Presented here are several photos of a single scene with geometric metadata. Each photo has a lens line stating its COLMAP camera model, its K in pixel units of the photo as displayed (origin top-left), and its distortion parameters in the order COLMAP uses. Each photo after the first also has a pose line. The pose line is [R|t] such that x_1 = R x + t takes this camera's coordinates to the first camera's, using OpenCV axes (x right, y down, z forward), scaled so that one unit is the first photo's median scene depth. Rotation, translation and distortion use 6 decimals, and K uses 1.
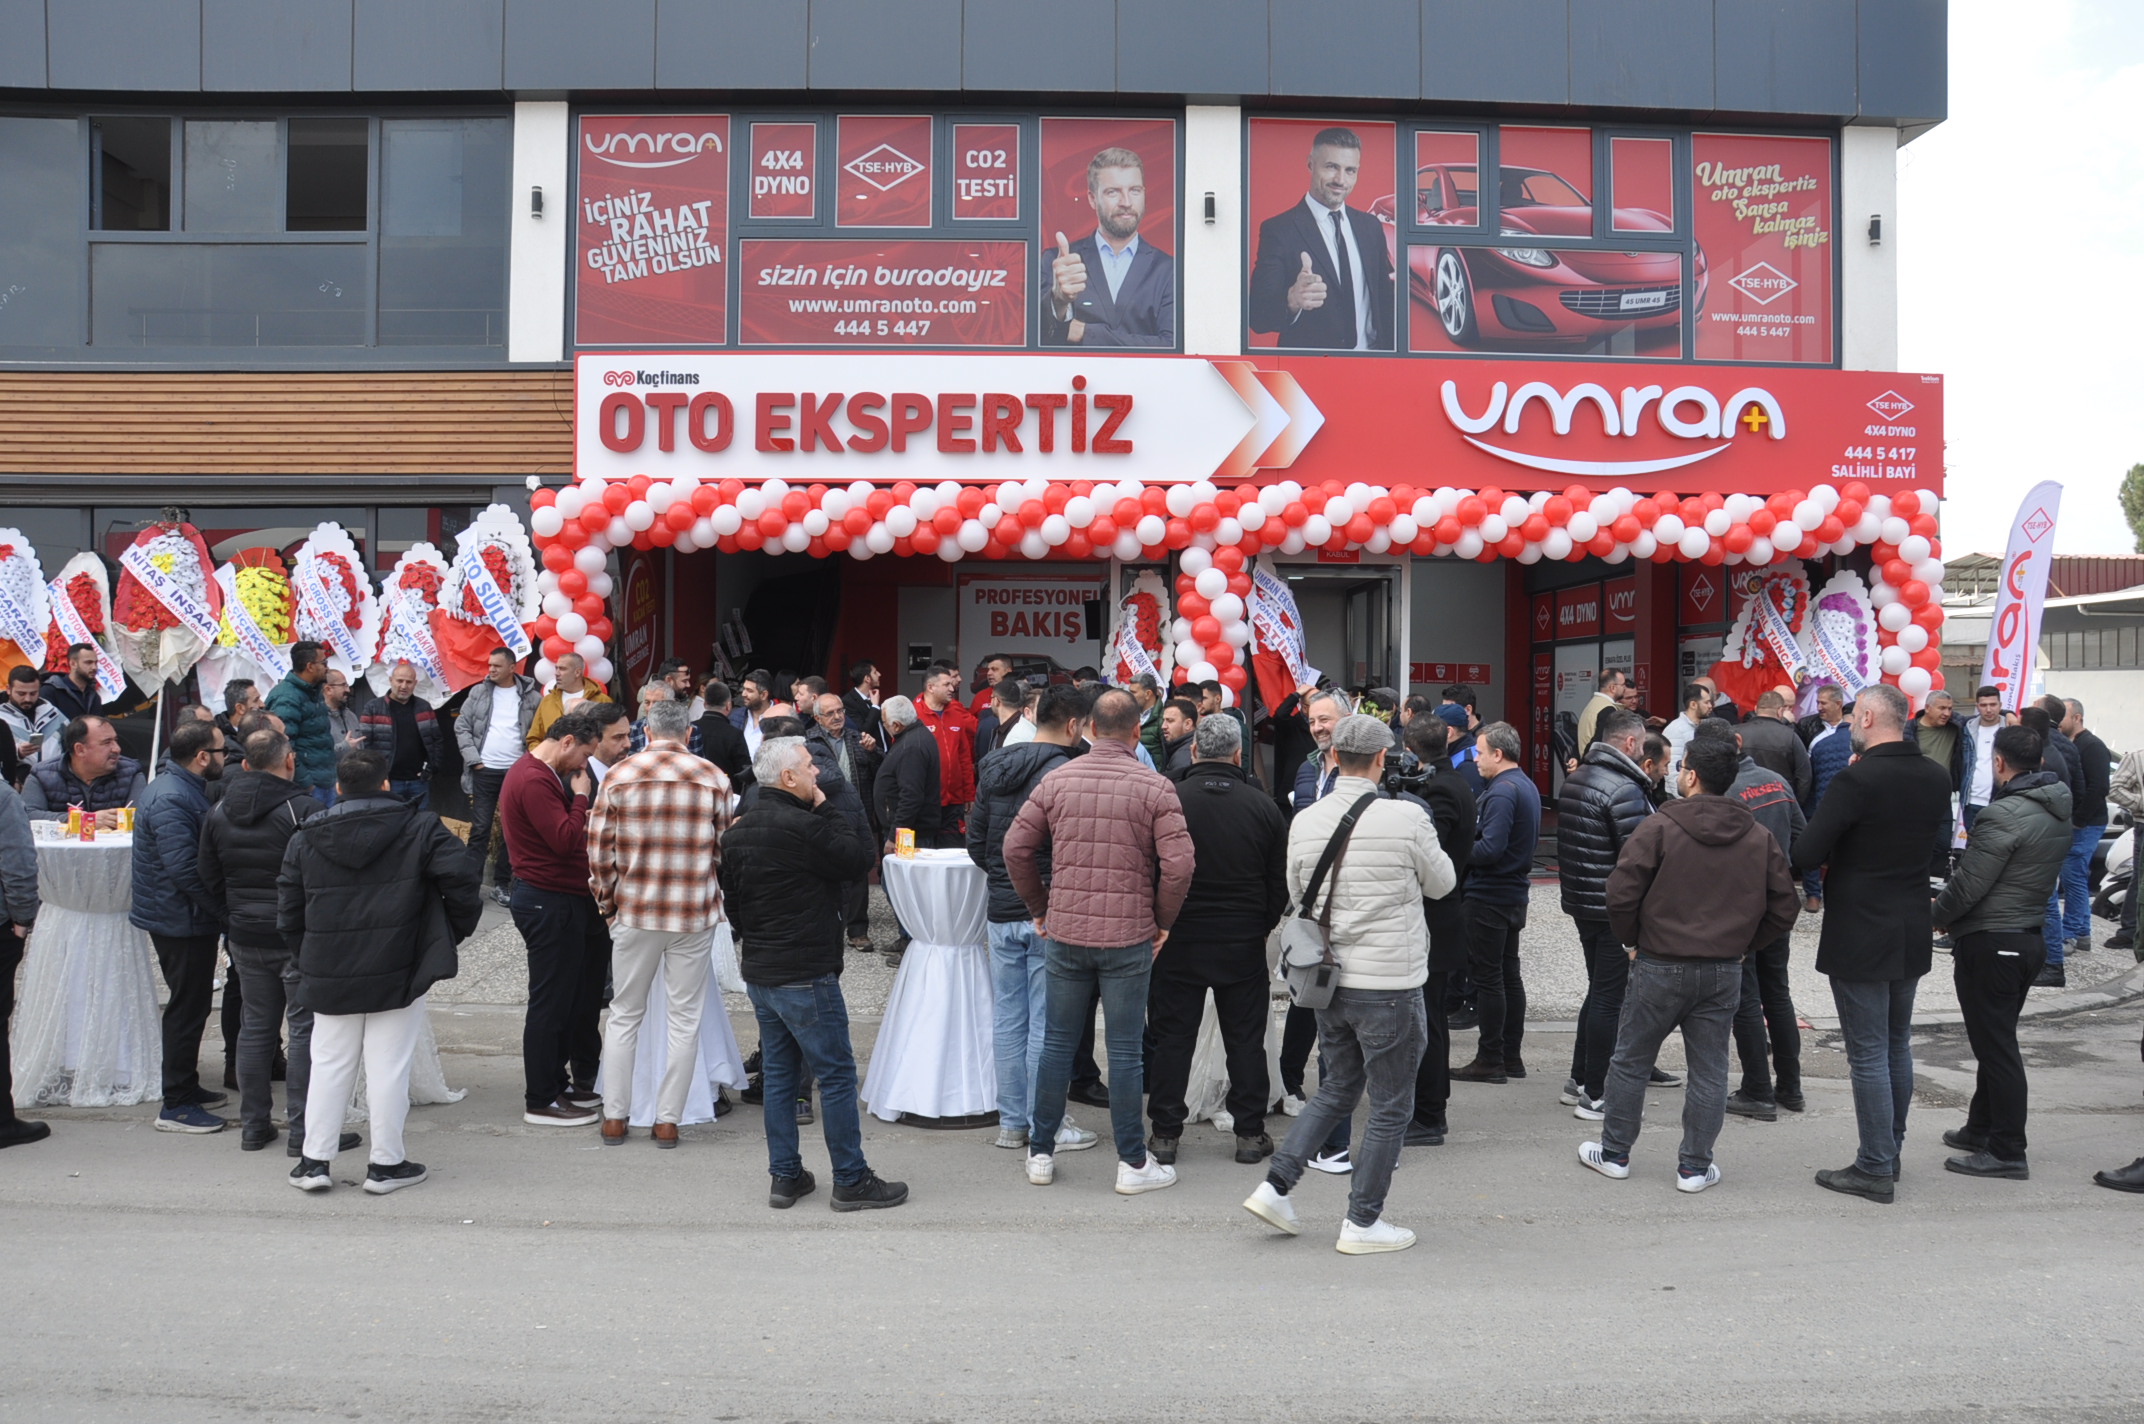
lens RADIAL K [[1709.4, 0, 1072.0], [0, 1709.4, 712.0], [0, 0, 1]] dist [-0.154903, 0.139674]
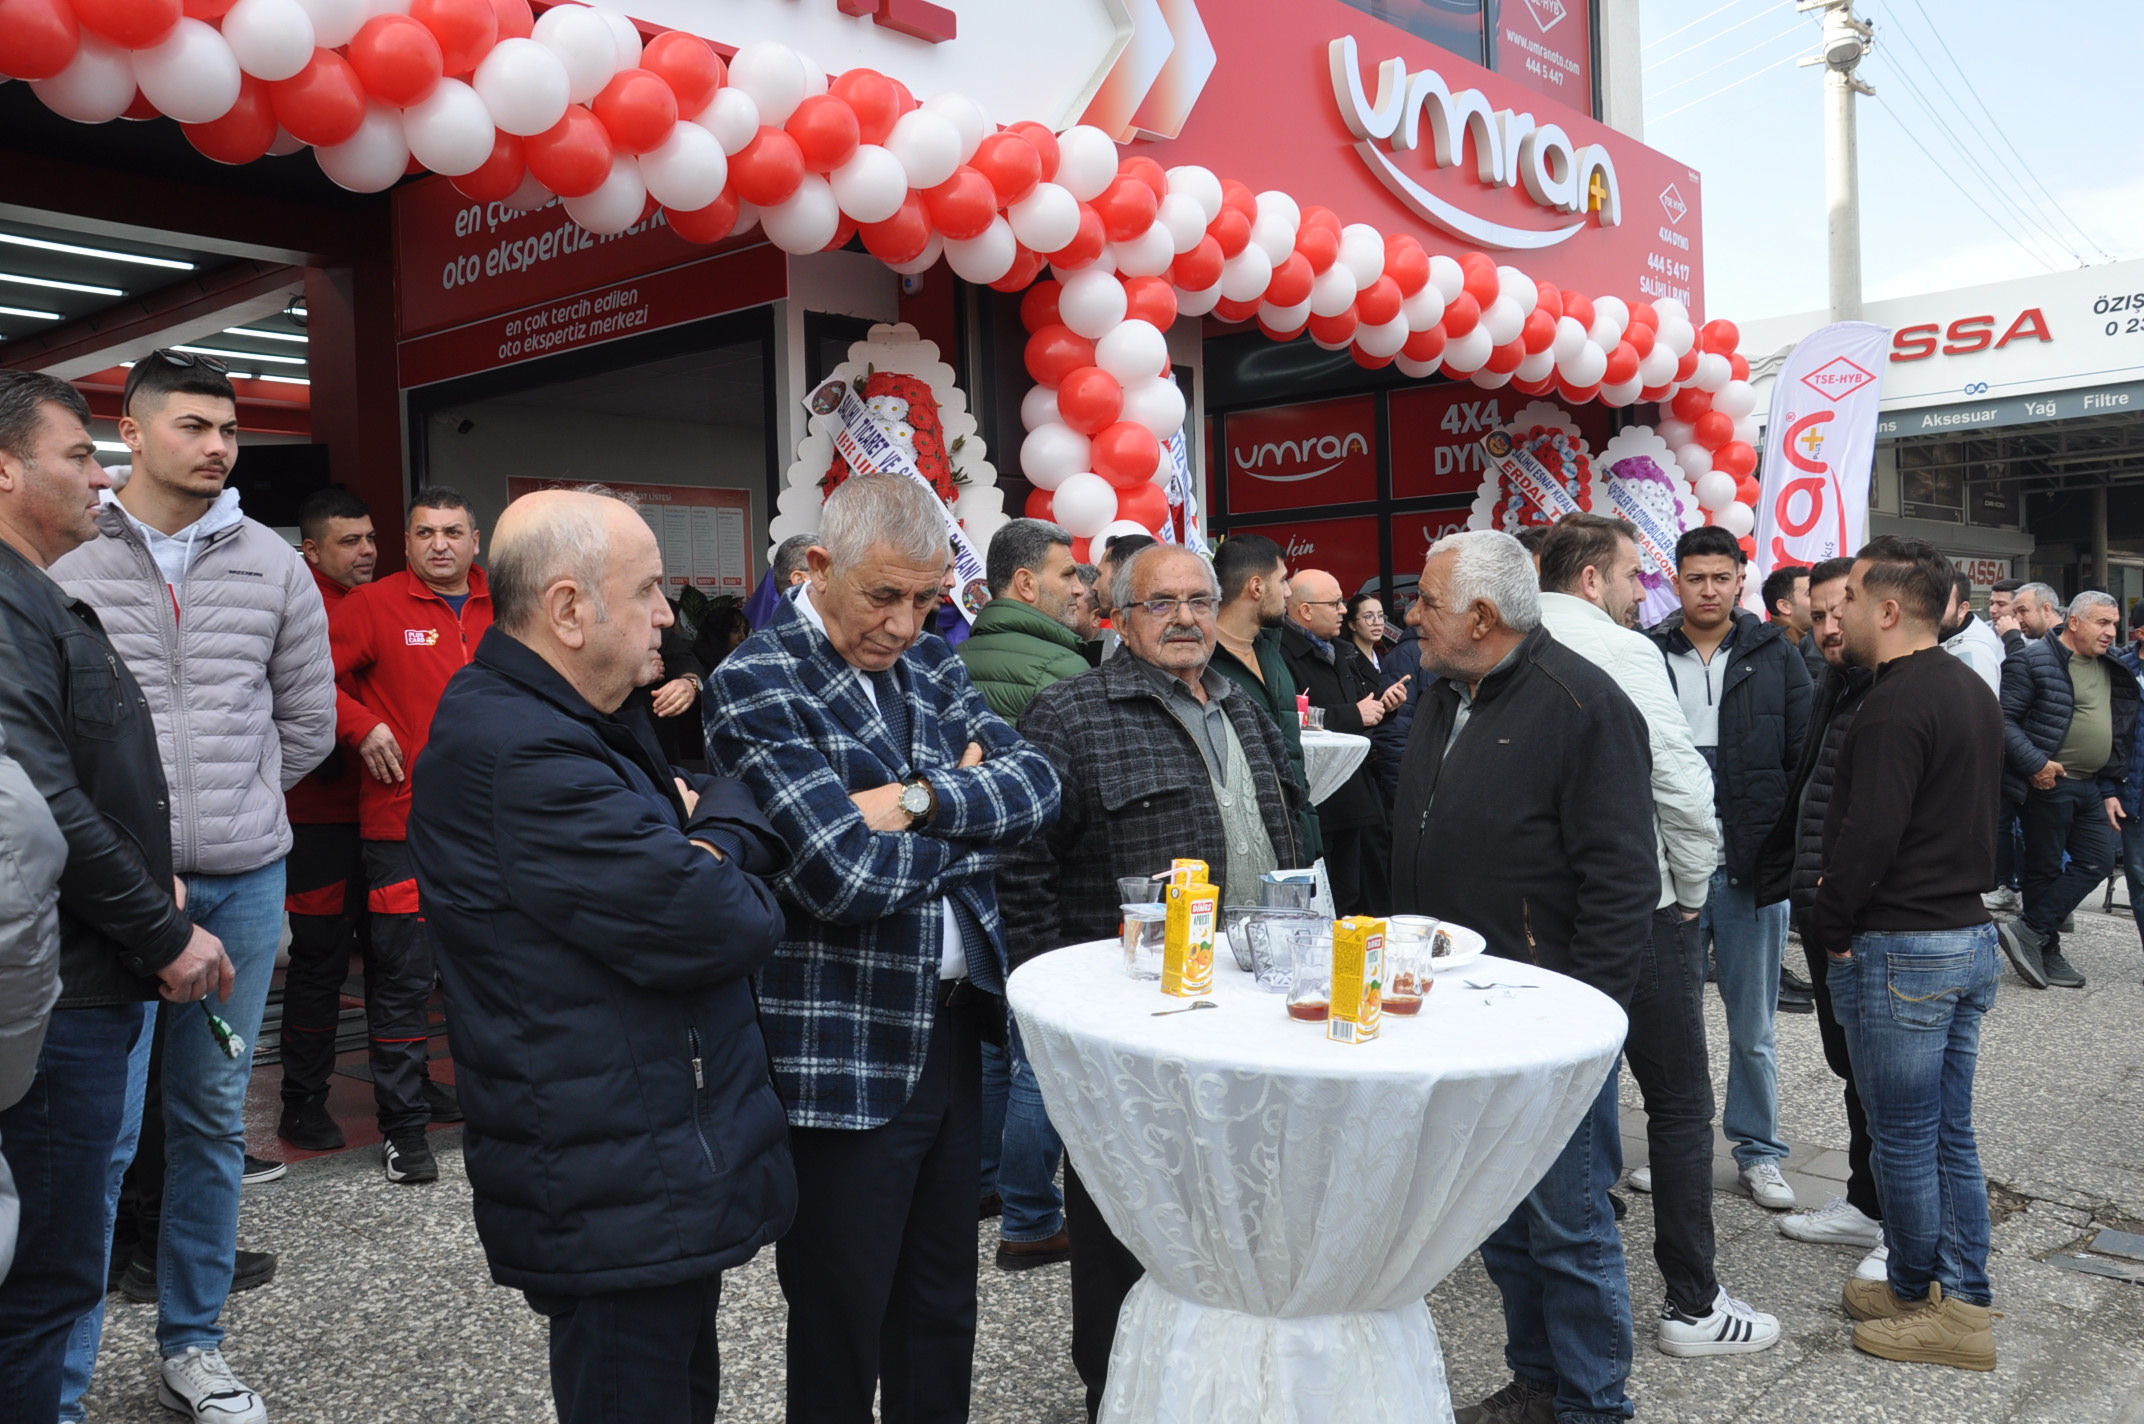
lens RADIAL K [[1856.7, 0, 1128.9], [0, 1856.7, 716.8], [0, 0, 1]] dist [-0.099862, 0.183912]
pose [[0.673987, -0.049458, 0.737086, -0.278914], [0.038609, 0.998751, 0.031712, 0.006556], [-0.737733, 0.007085, 0.675055, 0.637286]]
